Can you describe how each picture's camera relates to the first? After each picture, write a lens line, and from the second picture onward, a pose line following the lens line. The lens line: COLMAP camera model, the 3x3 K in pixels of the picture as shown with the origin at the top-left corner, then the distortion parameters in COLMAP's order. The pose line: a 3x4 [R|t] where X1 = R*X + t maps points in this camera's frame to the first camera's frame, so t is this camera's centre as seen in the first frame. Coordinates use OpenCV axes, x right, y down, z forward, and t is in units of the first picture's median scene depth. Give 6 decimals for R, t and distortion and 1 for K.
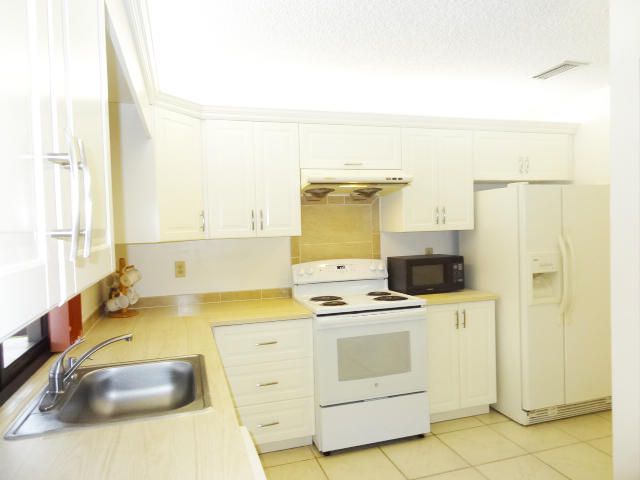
lens RADIAL K [[454.6, 0, 320.0], [0, 454.6, 240.0], [0, 0, 1]] dist [-0.000162, 0.000248]
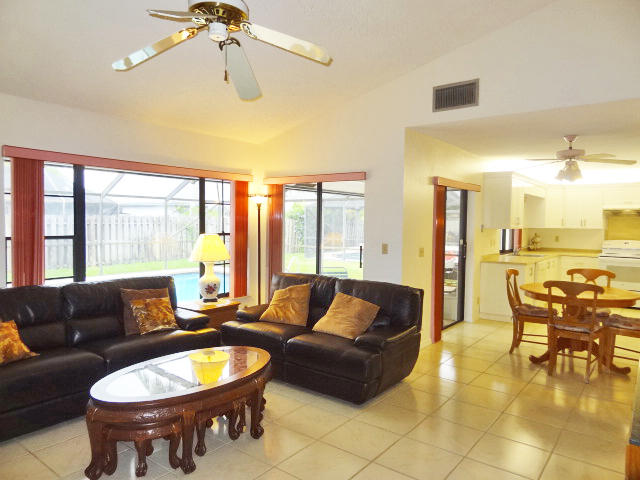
lens RADIAL K [[429.2, 0, 320.0], [0, 429.2, 240.0], [0, 0, 1]] dist [-0.003624, 0.000495]
pose [[0.573407, 0.069778, -0.816293, 1.063543], [-0.057618, 0.997334, 0.044779, 0.037524], [0.817242, 0.021356, 0.575899, -1.811261]]
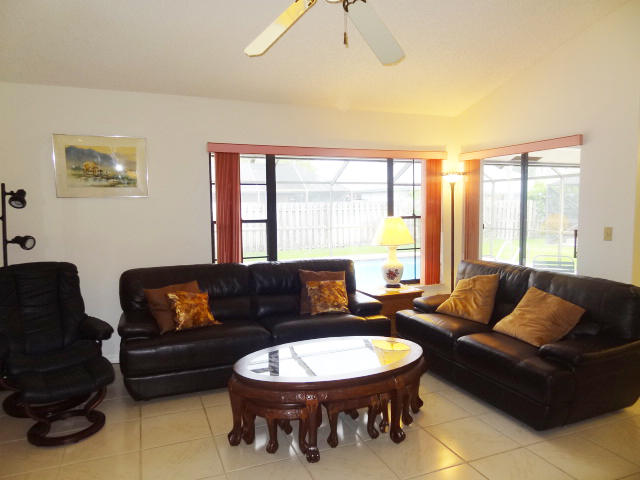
lens RADIAL K [[437.3, 0, 320.0], [0, 437.3, 240.0], [0, 0, 1]] dist [0.002299, 0.001605]
pose [[0.095230, 0.104526, -0.989952, 1.036785], [-0.024523, 0.994416, 0.102638, 0.039263], [0.995153, 0.014502, 0.097262, -1.515020]]
